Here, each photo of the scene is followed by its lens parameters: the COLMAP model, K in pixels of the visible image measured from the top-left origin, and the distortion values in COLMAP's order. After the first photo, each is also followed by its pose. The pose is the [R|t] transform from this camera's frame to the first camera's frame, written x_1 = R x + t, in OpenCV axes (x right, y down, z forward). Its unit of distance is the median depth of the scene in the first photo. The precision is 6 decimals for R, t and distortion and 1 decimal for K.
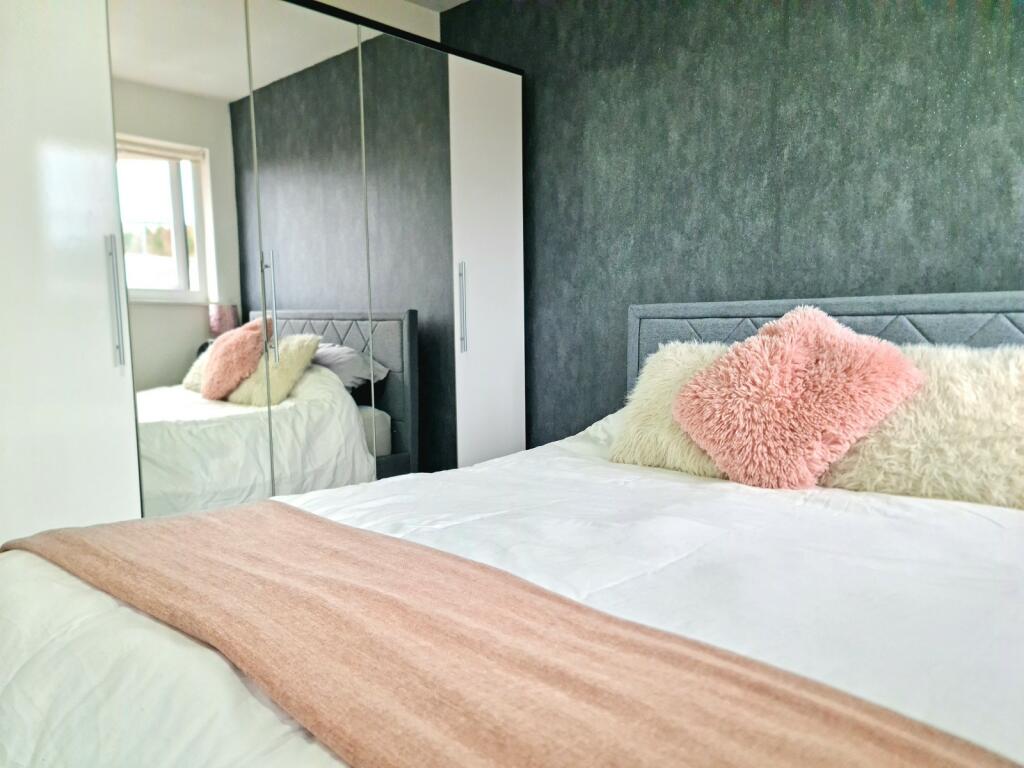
lens RADIAL K [[763.7, 0, 511.7], [0, 763.7, 397.0], [0, 0, 1]] dist [0.094212, -0.069415]
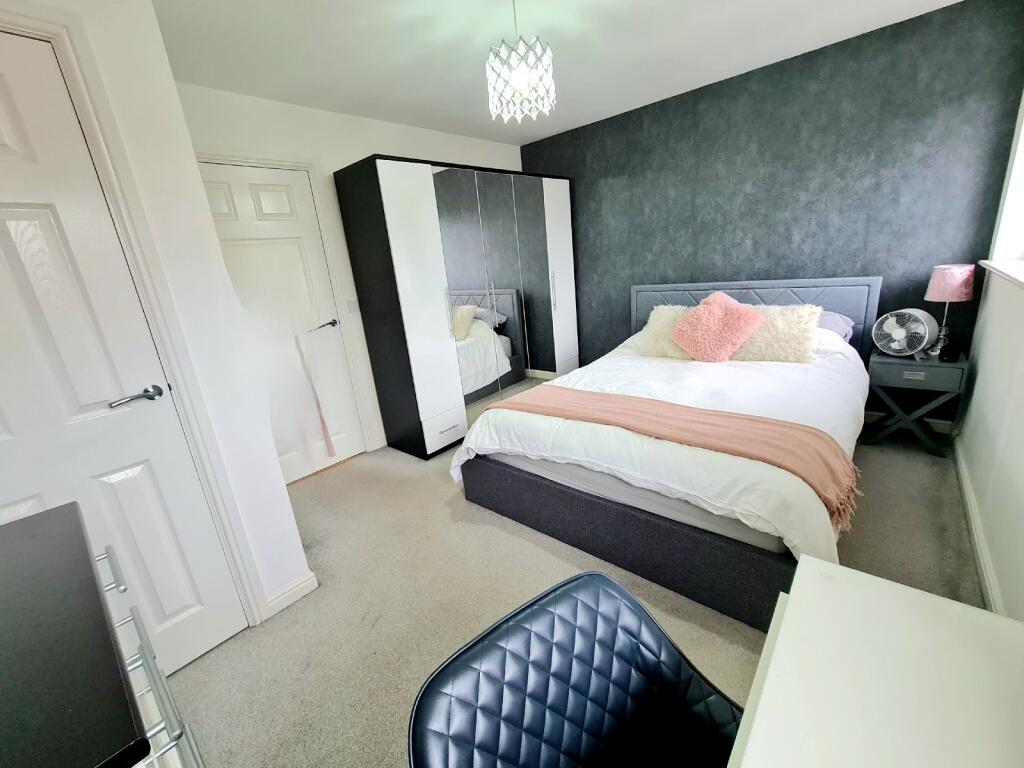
lens RADIAL K [[419.6, 0, 512.0], [0, 419.6, 384.0], [0, 0, 1]] dist [0.001791, 0.000310]
pose [[0.994684, -0.100369, 0.023020, -0.320201], [0.094471, 0.978403, 0.183856, -0.114312], [-0.040976, -0.180704, 0.982684, -0.366309]]
